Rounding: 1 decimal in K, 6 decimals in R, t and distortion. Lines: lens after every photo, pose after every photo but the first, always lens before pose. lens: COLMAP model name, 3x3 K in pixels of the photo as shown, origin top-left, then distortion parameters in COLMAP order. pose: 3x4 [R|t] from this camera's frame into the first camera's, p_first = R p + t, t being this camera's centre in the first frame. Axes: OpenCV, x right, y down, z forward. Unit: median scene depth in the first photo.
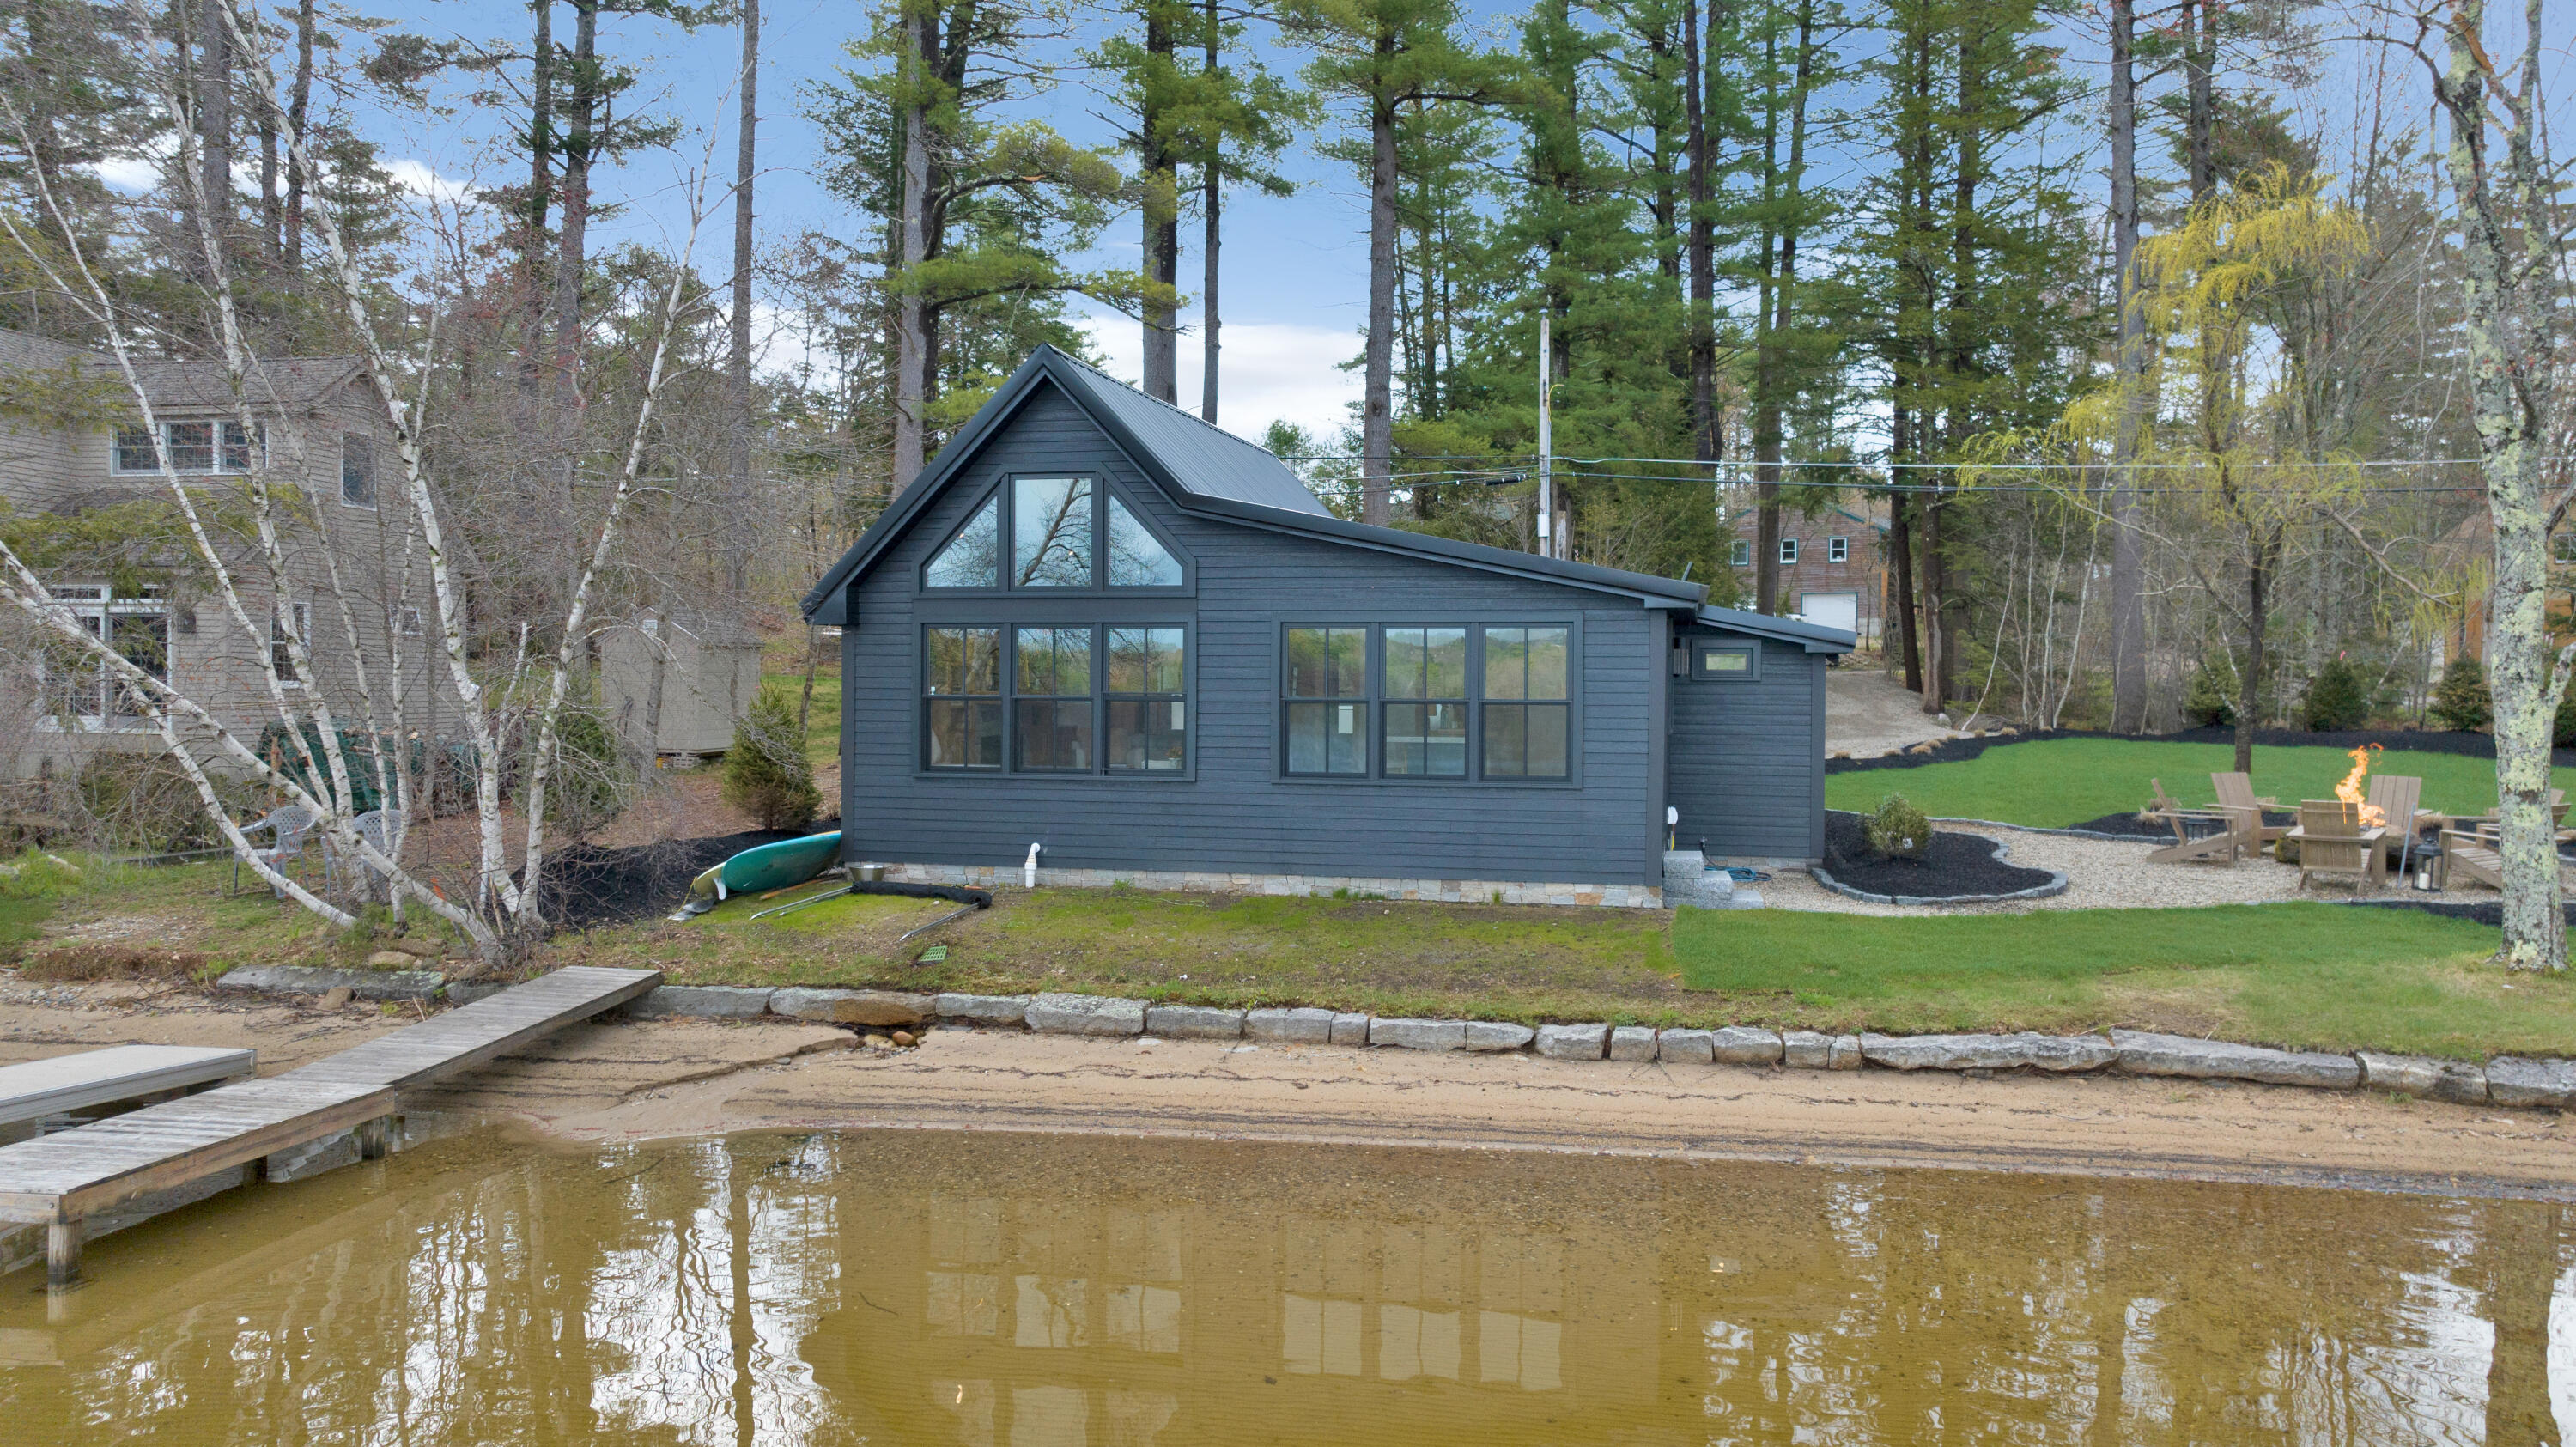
lens RADIAL K [[1819.1, 0, 1294.8], [0, 1819.1, 716.9], [0, 0, 1]] dist [-0.037675, 0.039423]
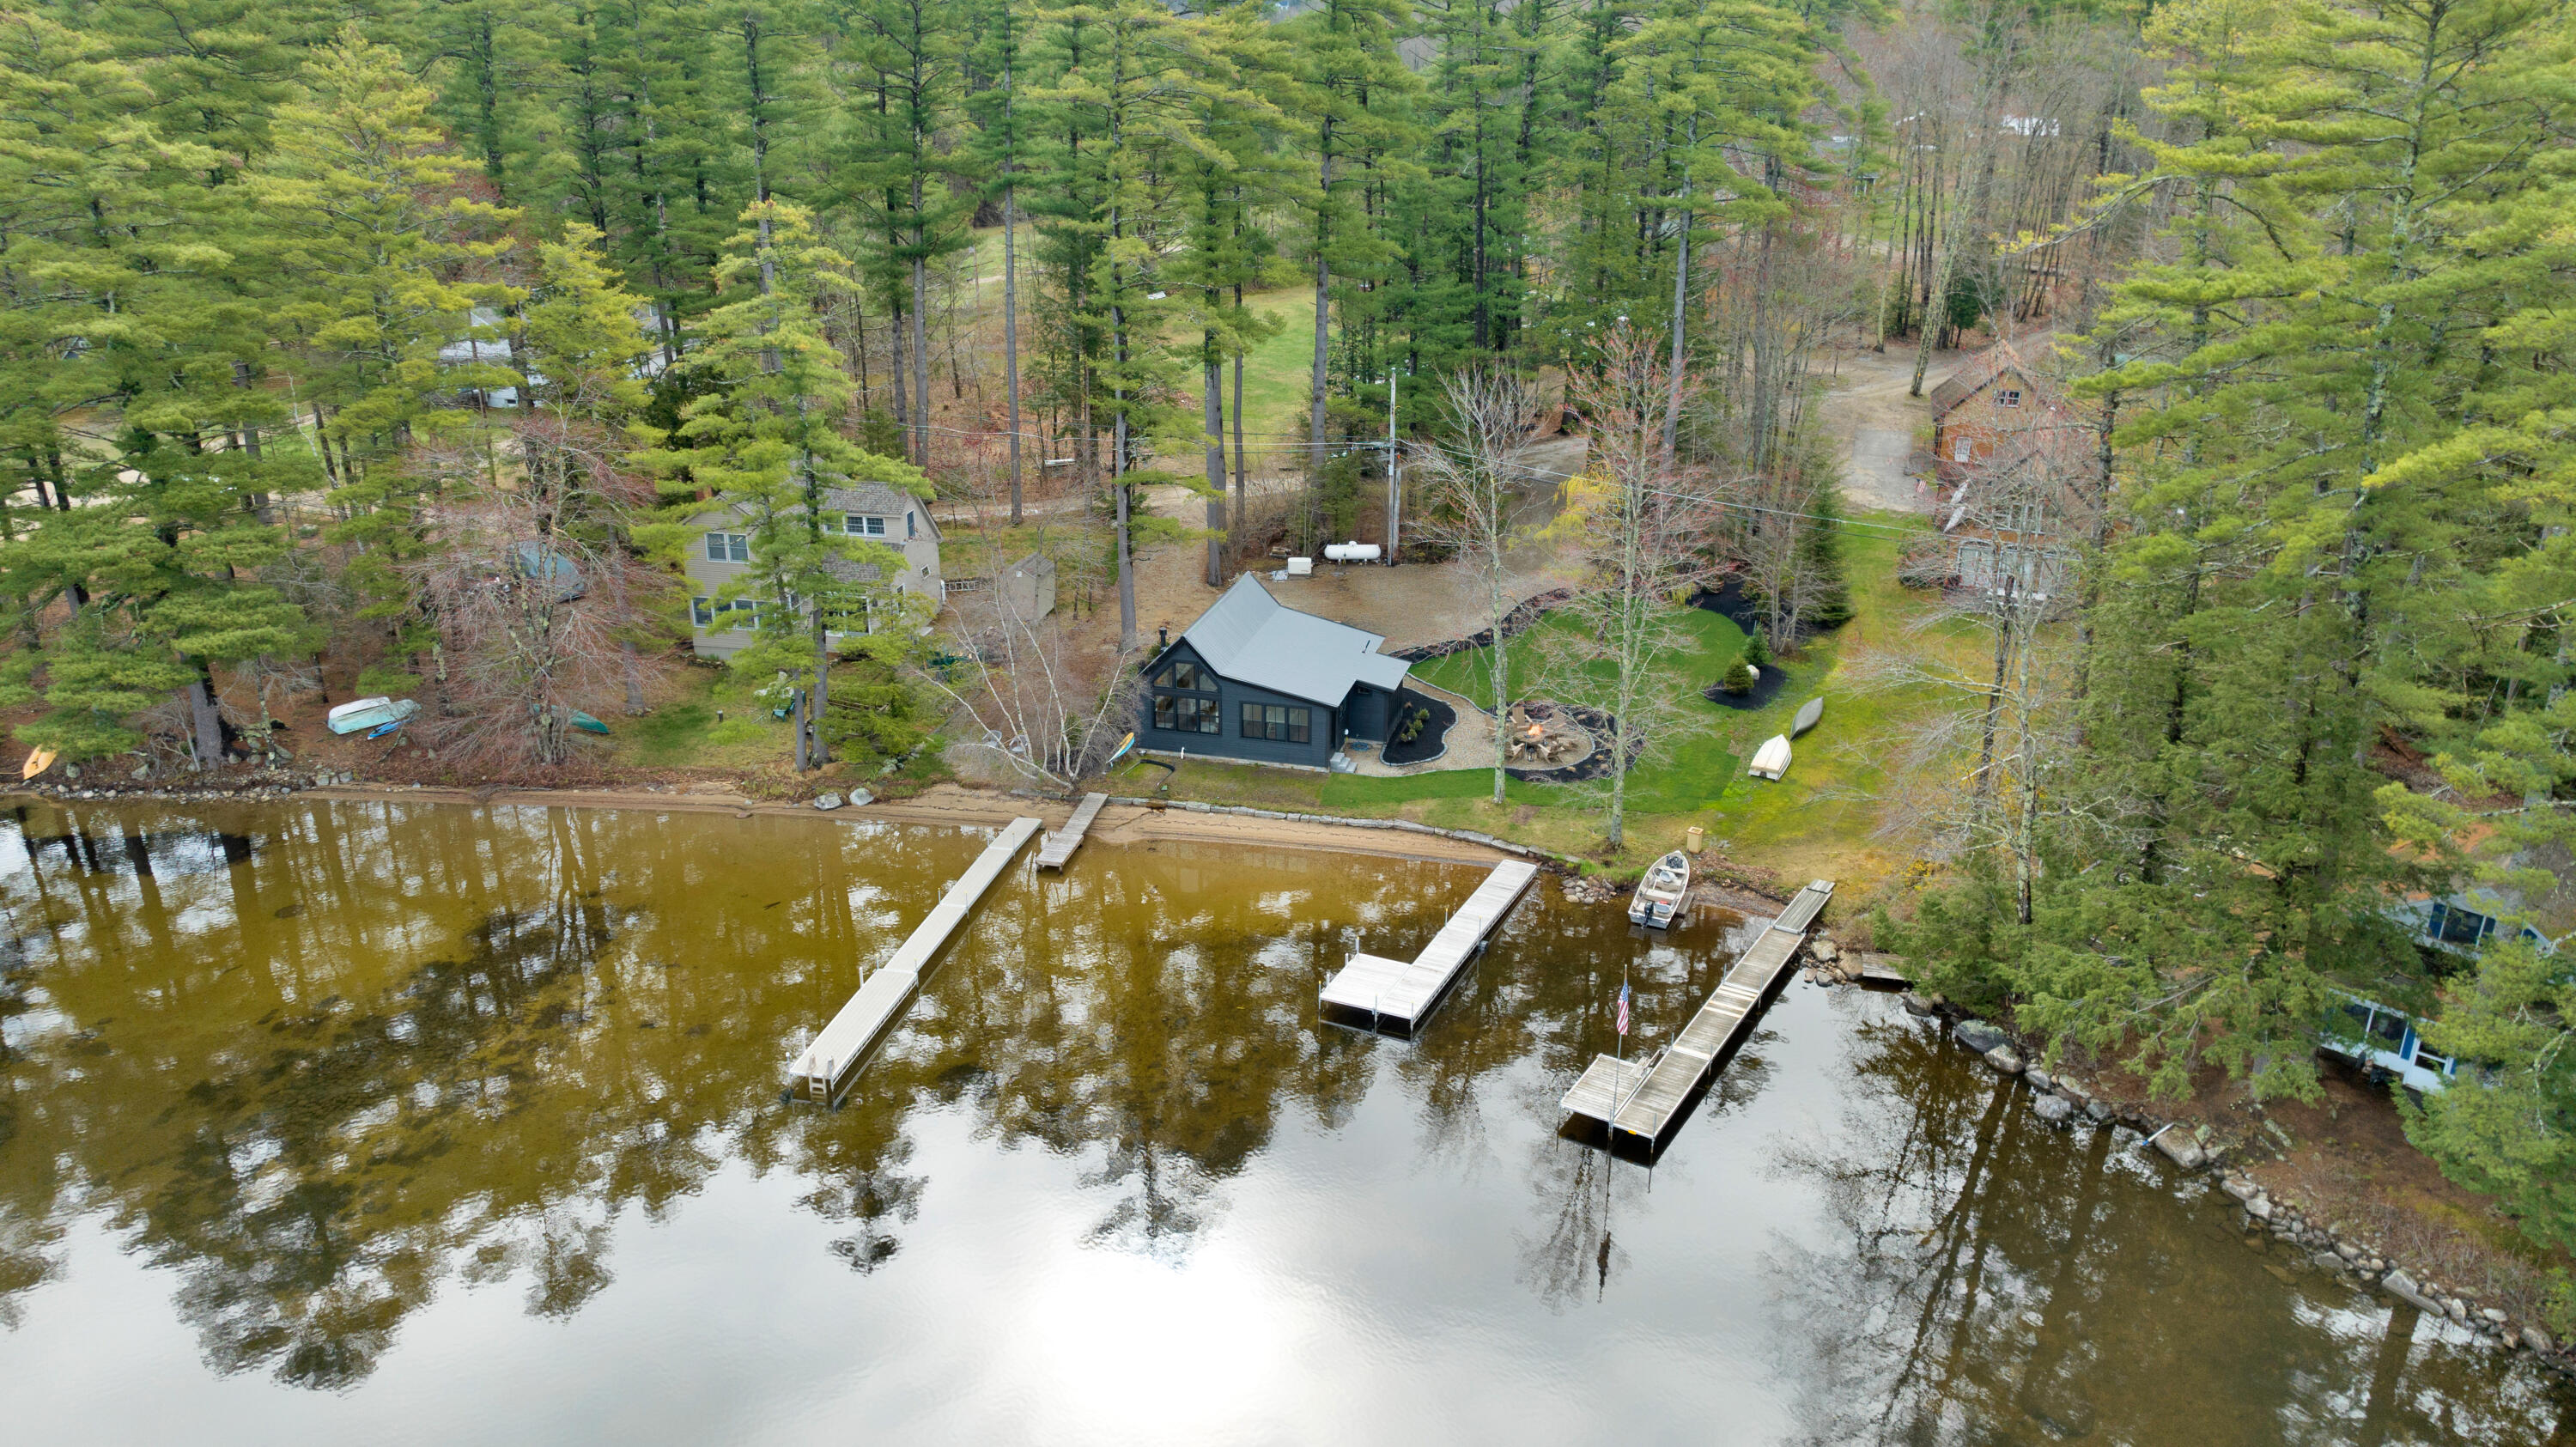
lens RADIAL K [[1819.1, 0, 1310.3], [0, 1819.1, 712.9], [0, 0, 1]] dist [-0.037675, 0.039423]
pose [[0.999541, 0.013234, -0.027262, 0.274873], [-0.003388, 0.942769, 0.333430, -1.478323], [0.030114, -0.333184, 0.942381, -3.051479]]
